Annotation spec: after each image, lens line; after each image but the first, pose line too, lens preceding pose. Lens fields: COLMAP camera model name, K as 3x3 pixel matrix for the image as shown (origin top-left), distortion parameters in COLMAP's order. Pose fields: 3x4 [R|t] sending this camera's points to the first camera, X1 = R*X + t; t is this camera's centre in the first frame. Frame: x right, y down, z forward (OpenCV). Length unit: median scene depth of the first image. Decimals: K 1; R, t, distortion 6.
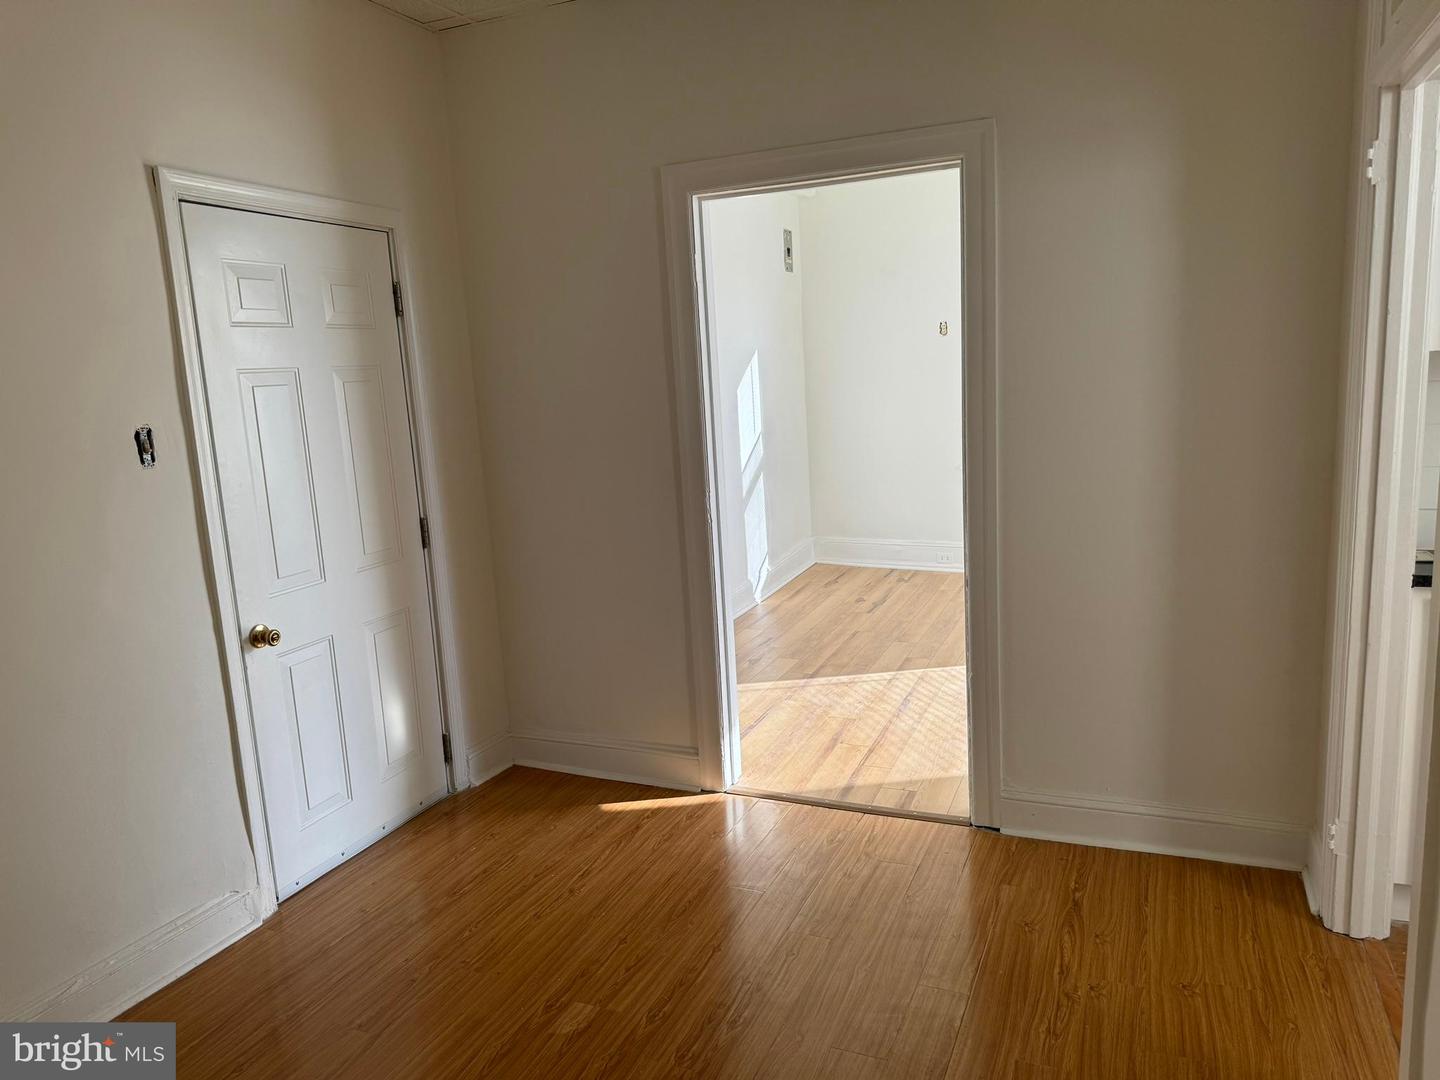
lens RADIAL K [[1006.2, 0, 718.8], [0, 1006.2, 542.1], [0, 0, 1]] dist [0.030918, -0.030379]
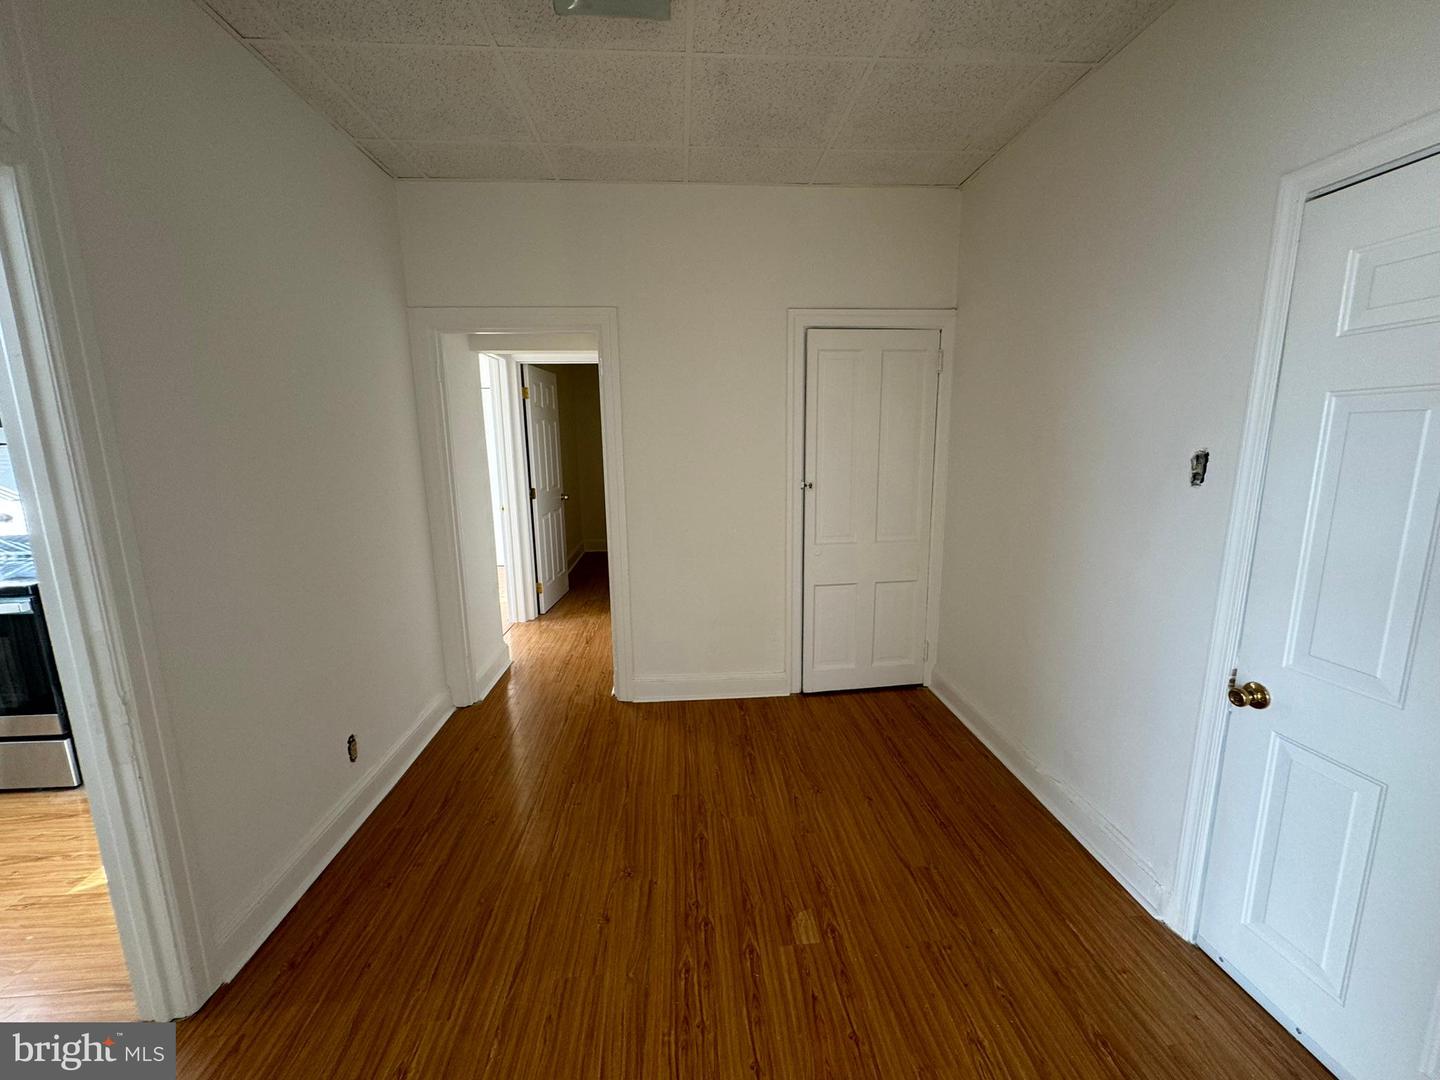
lens RADIAL K [[575.1, 0, 720.8], [0, 575.1, 536.2], [0, 0, 1]] dist [-0.001455, 0.001434]
pose [[-0.884133, 0.143097, -0.444784, 0.204483], [-0.017819, 0.940928, 0.338138, -0.241489], [0.466896, 0.306885, -0.829355, 1.380995]]
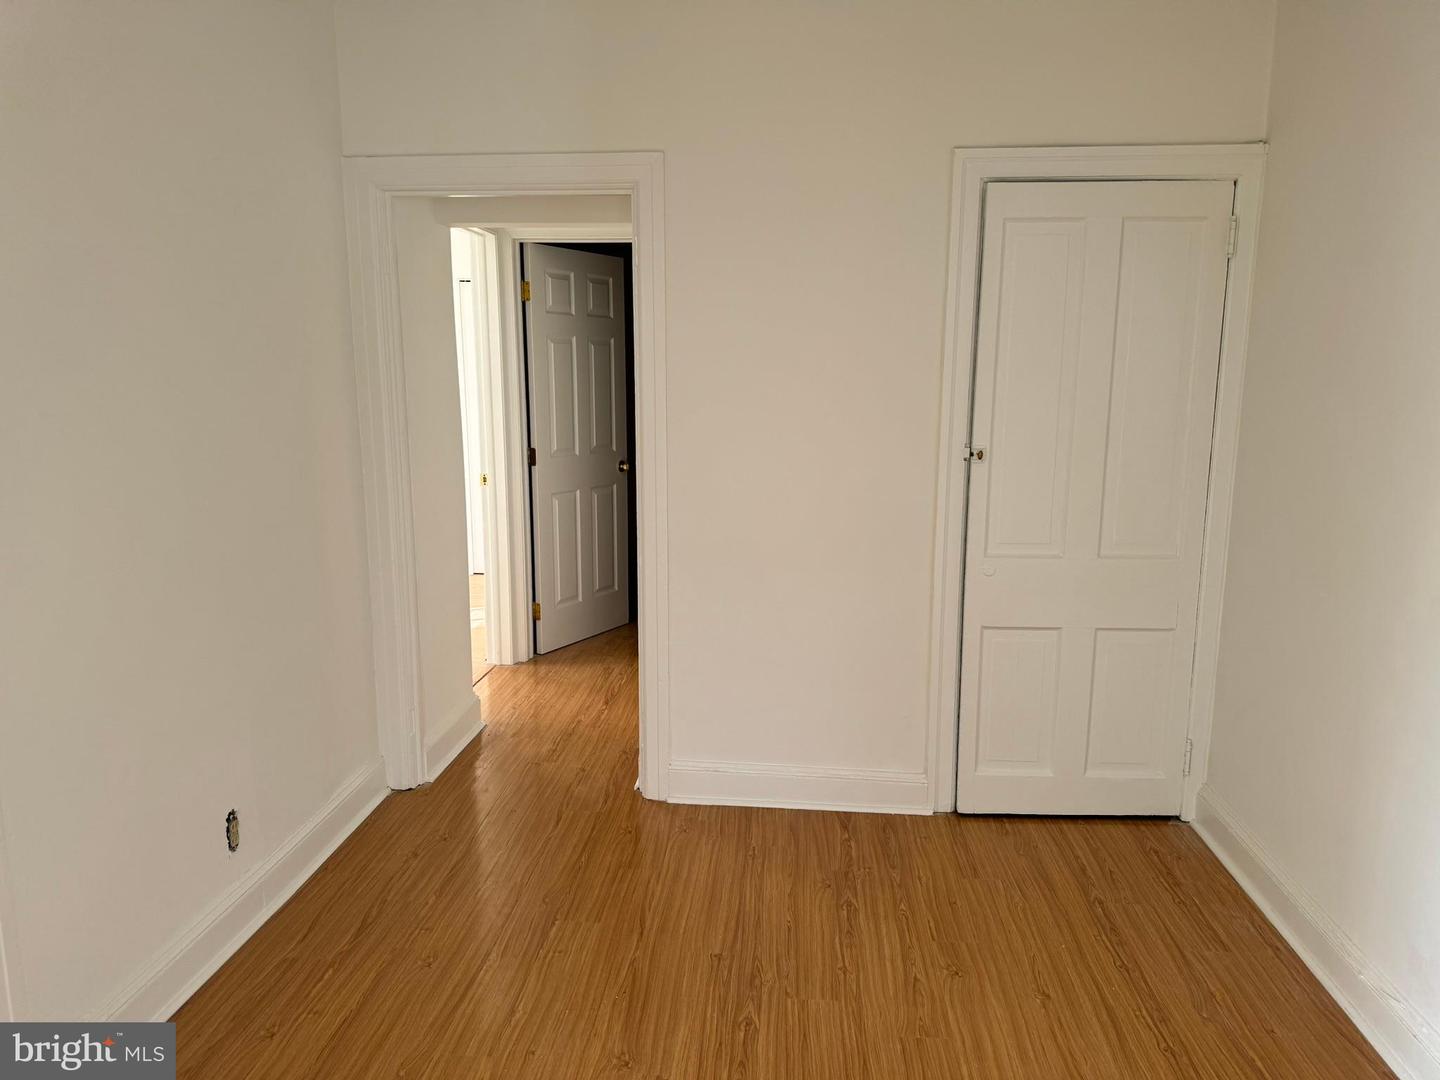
lens RADIAL K [[1006.2, 0, 710.7], [0, 1006.2, 541.9], [0, 0, 1]] dist [0.030918, -0.030379]
pose [[-0.947120, 0.105099, -0.303180, 0.180418], [-0.005308, 0.939578, 0.342294, -0.255720], [0.320836, 0.325803, -0.889335, 1.457795]]
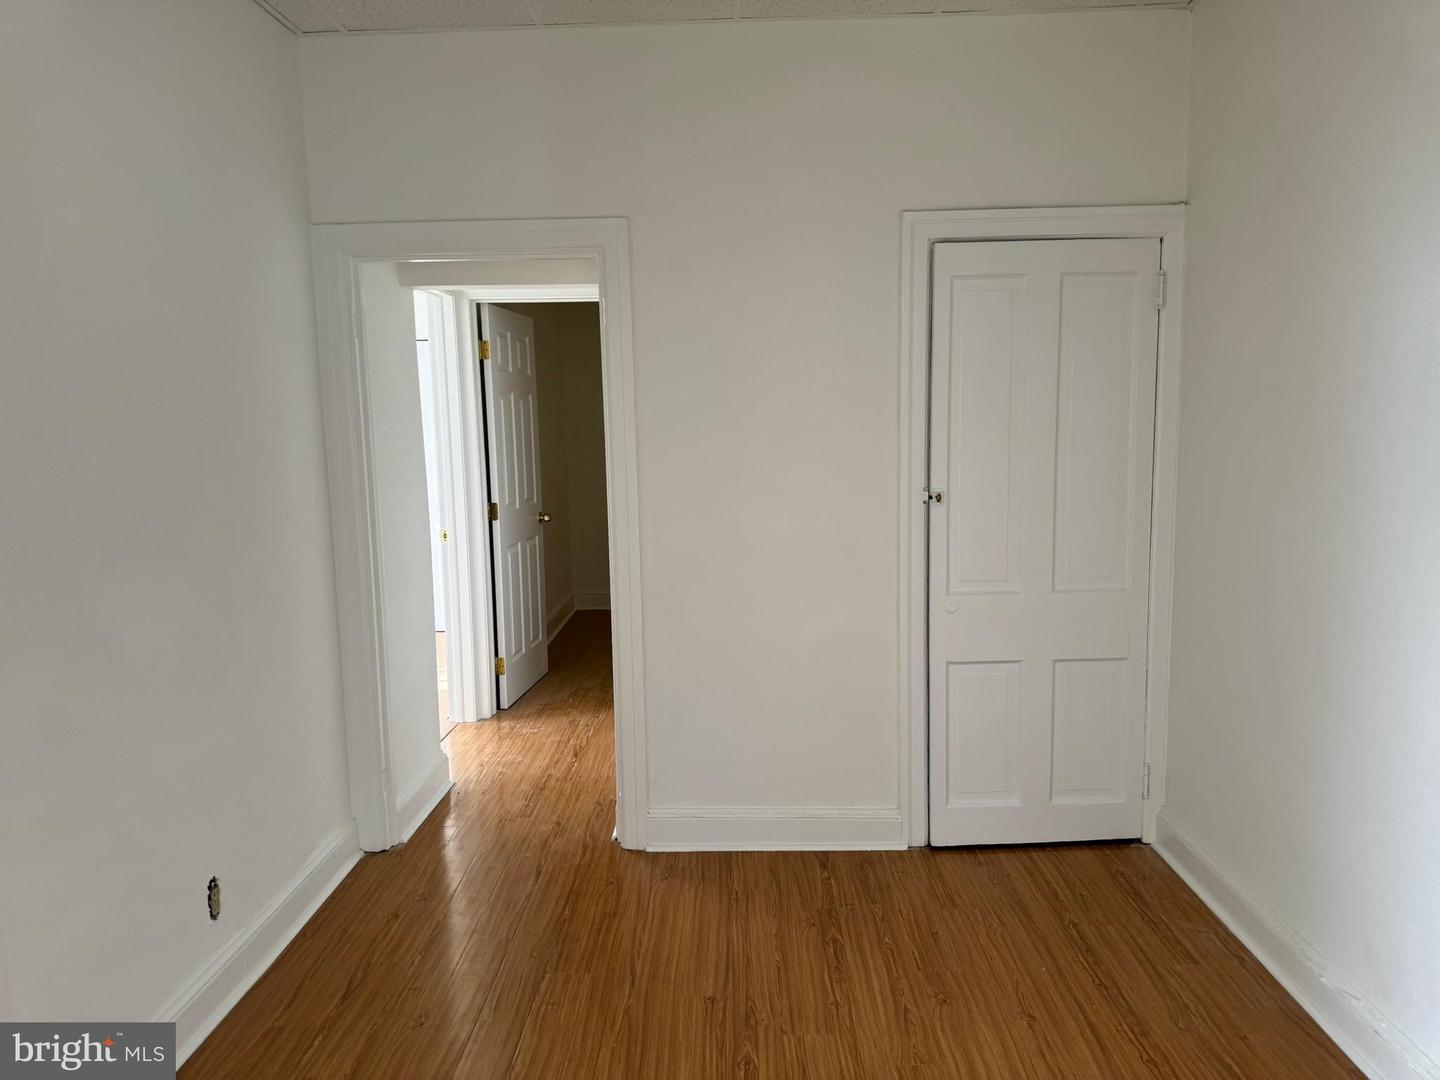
lens RADIAL K [[1006.2, 0, 723.9], [0, 1006.2, 538.1], [0, 0, 1]] dist [0.030918, -0.030379]
pose [[-0.920909, 0.116722, -0.371891, 0.223592], [0.003592, 0.956611, 0.291347, -0.262889], [0.389762, 0.266968, -0.881370, 1.476962]]
